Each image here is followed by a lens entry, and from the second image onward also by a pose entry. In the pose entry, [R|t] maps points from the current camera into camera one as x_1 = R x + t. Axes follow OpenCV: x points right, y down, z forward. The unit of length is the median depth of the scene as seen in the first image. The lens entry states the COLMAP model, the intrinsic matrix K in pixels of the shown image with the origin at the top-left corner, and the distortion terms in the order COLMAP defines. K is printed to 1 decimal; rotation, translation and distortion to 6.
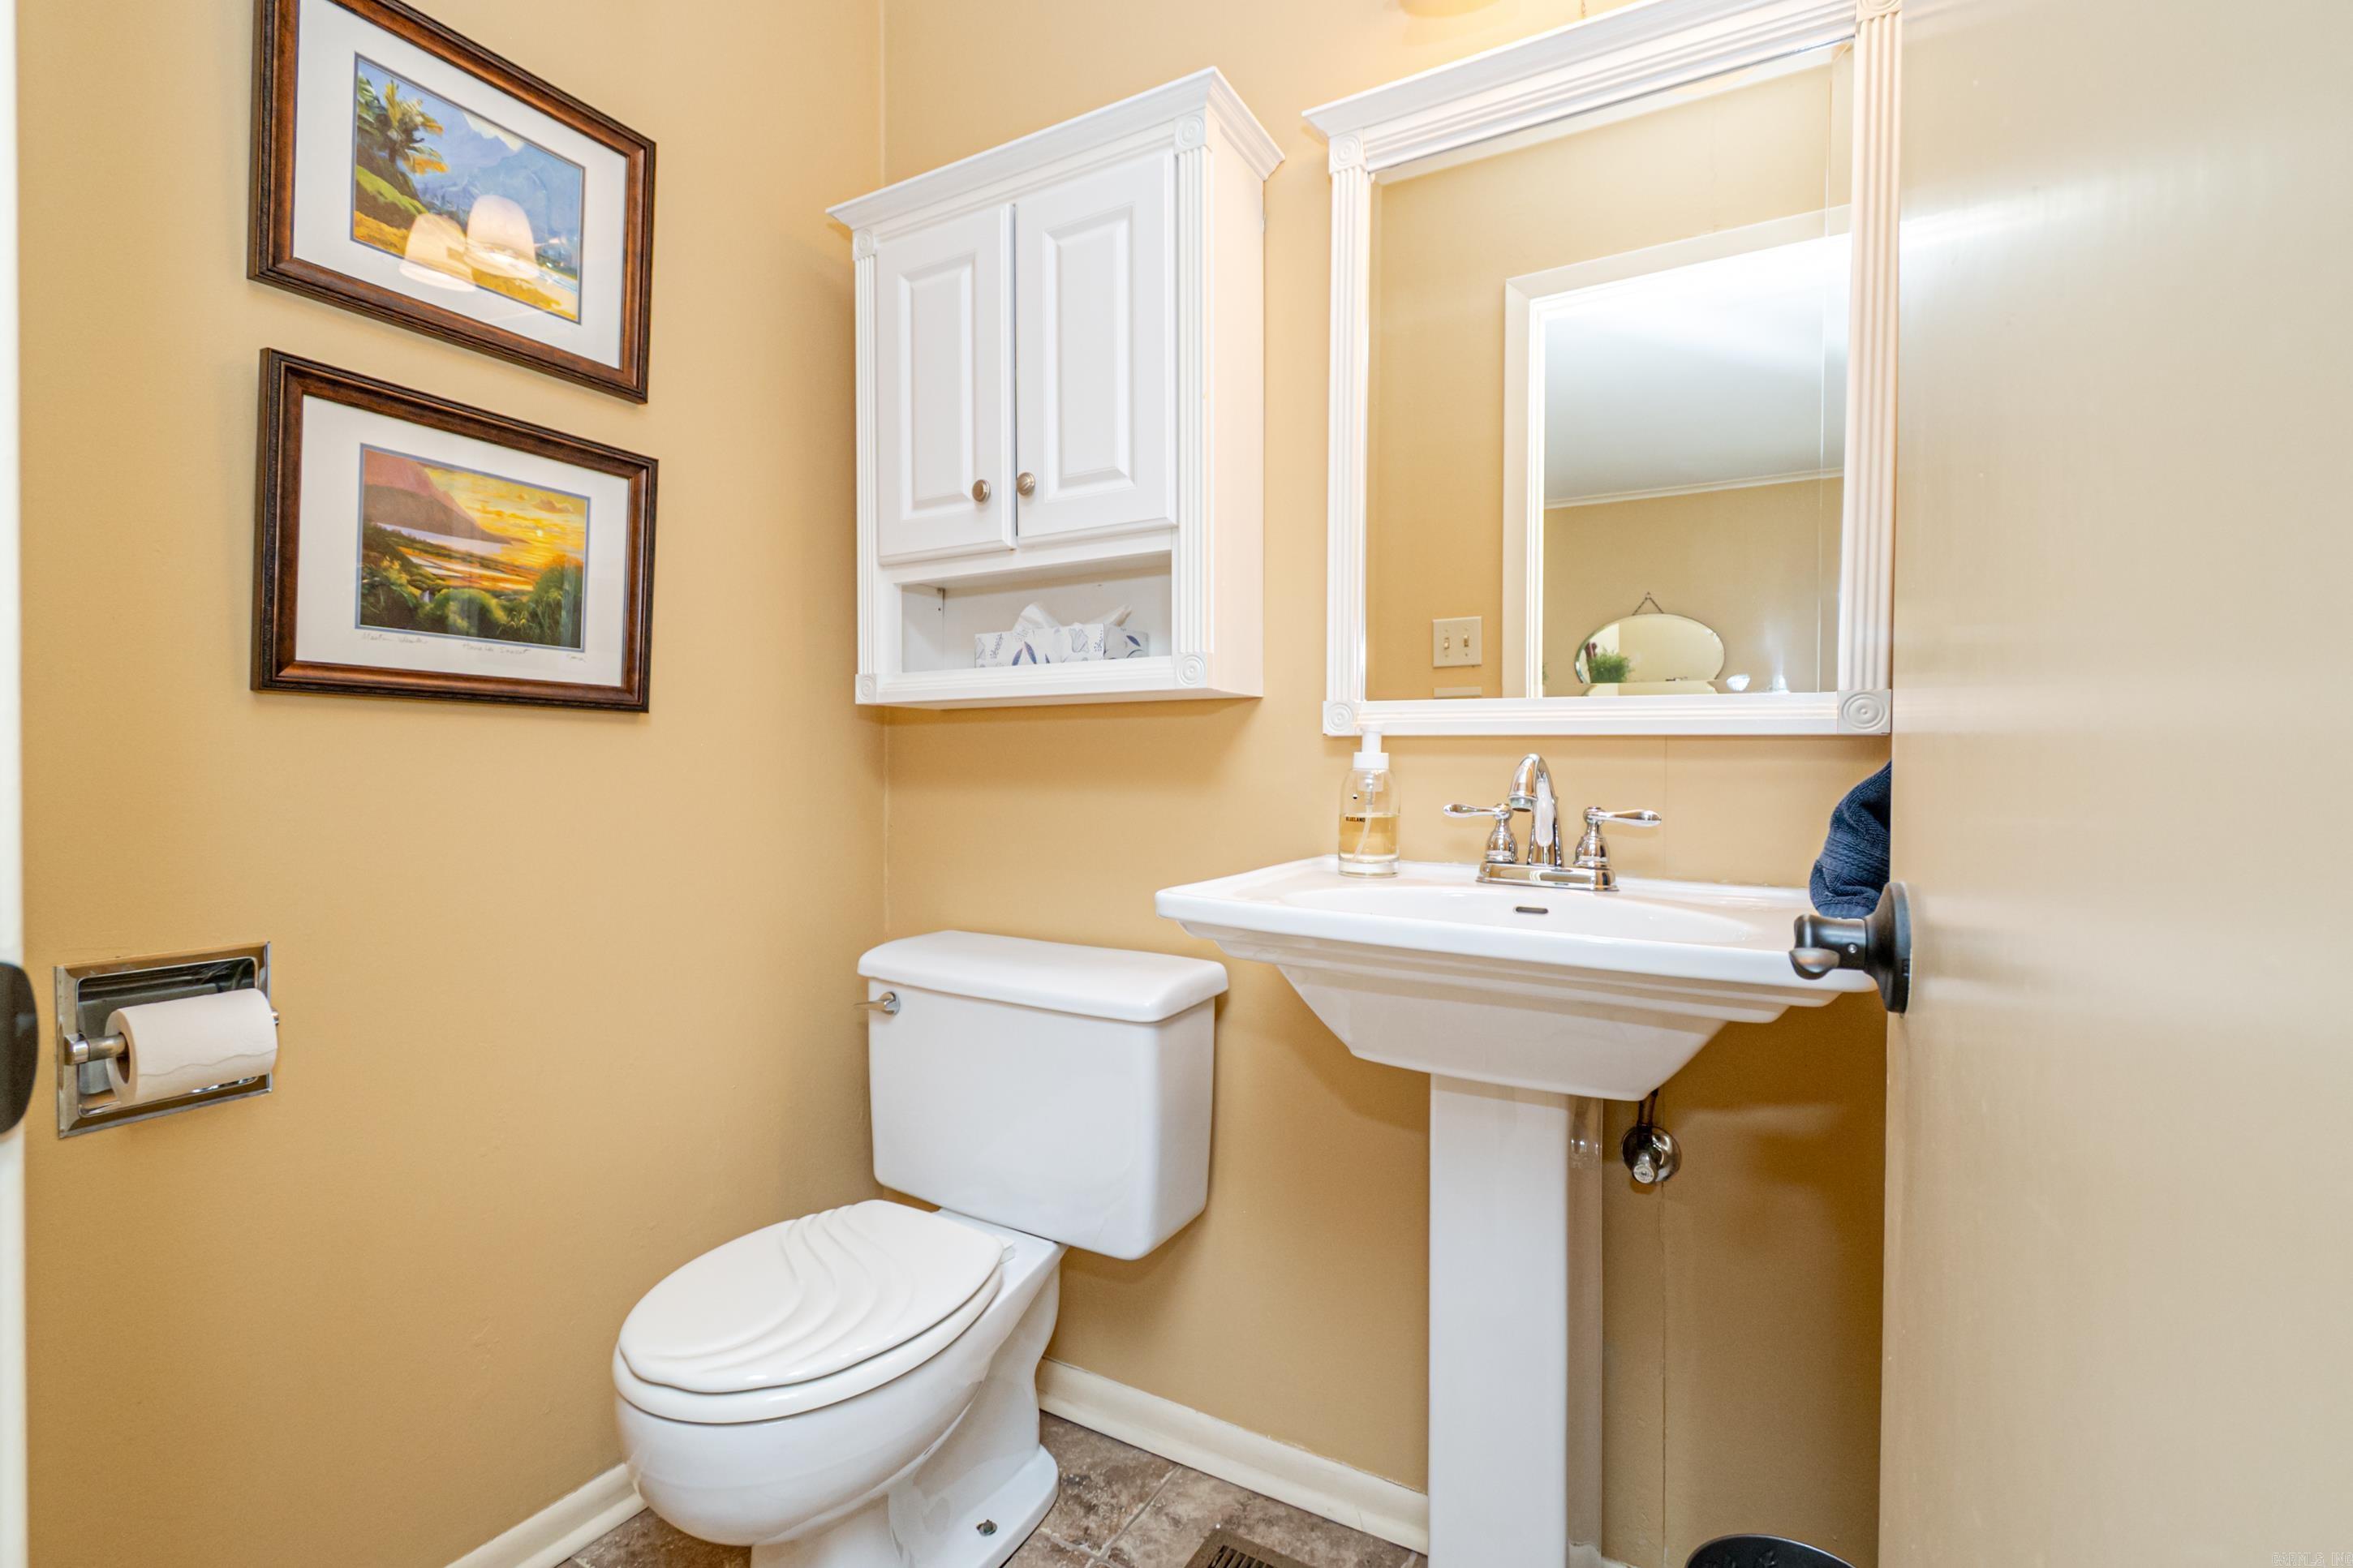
lens RADIAL K [[1054.6, 0, 1180.4], [0, 1054.6, 770.0], [0, 0, 1]] dist [0.005368, -0.001741]
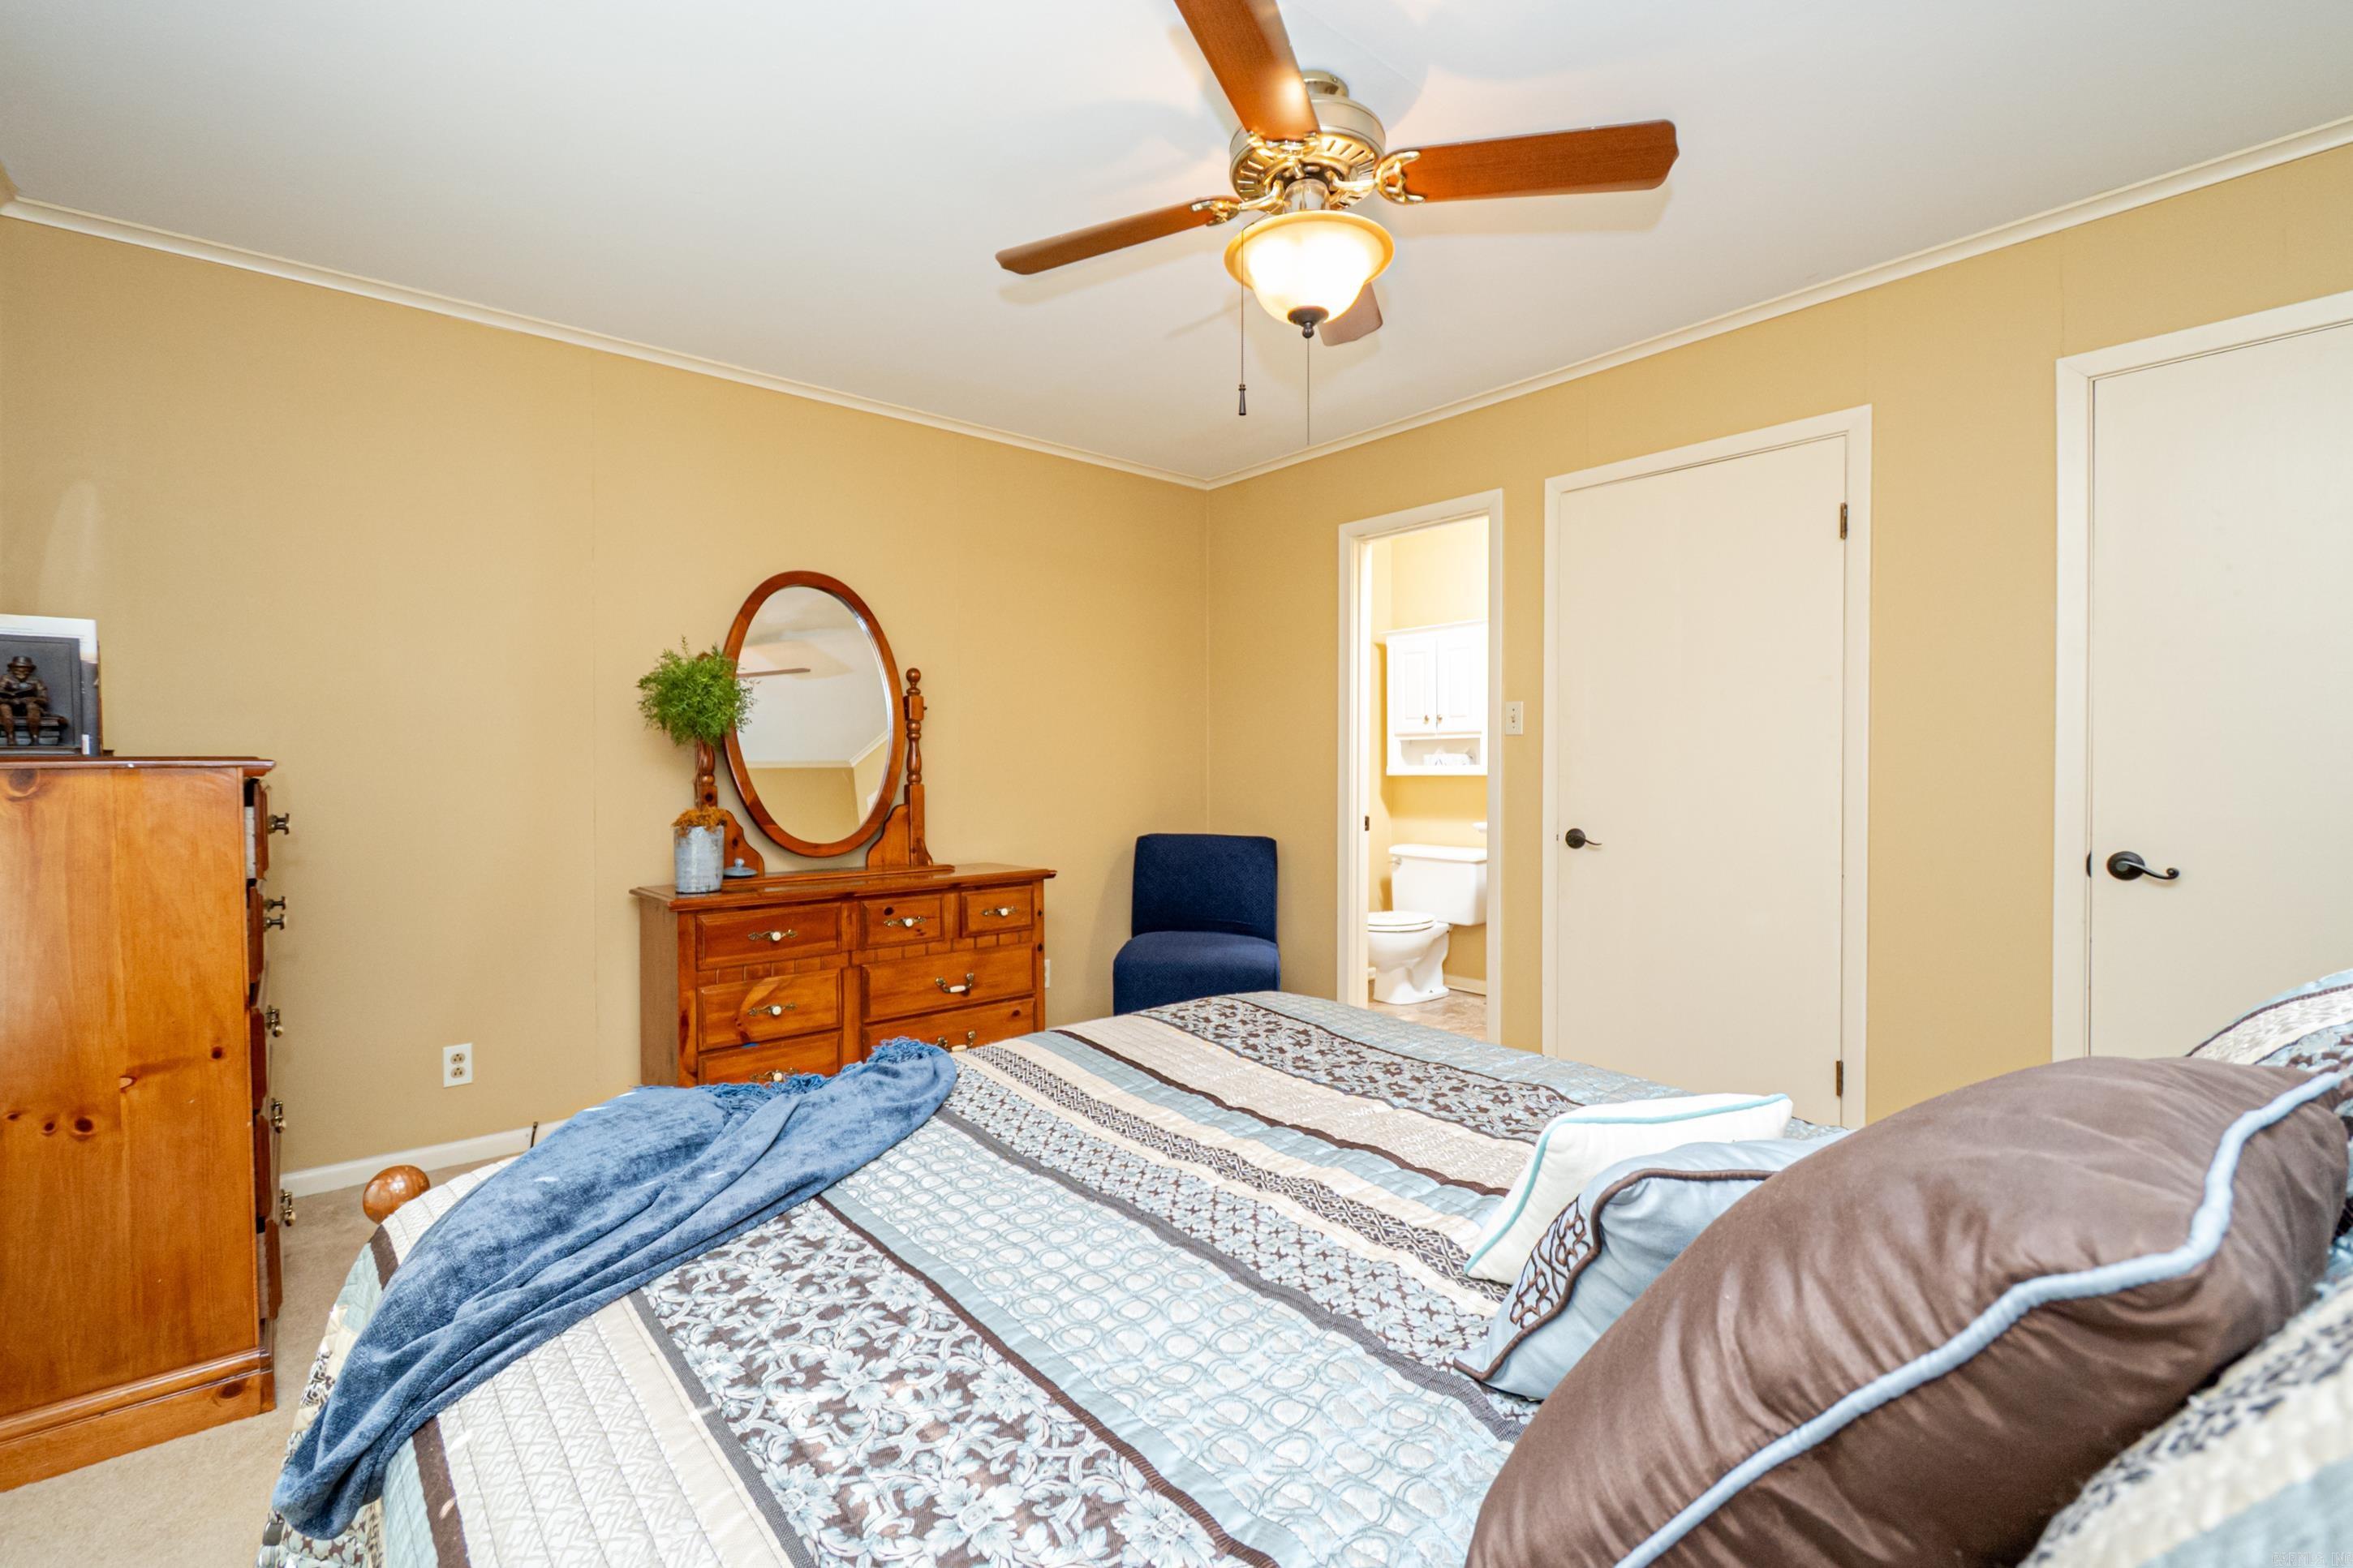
lens RADIAL K [[1054.6, 0, 1177.9], [0, 1054.6, 790.4], [0, 0, 1]] dist [0.005368, -0.001741]
pose [[0.943037, -0.004964, -0.332652, 0.211699], [0.005435, 0.999985, 0.000487, -0.022159], [0.332645, -0.002268, 0.943050, -2.703234]]
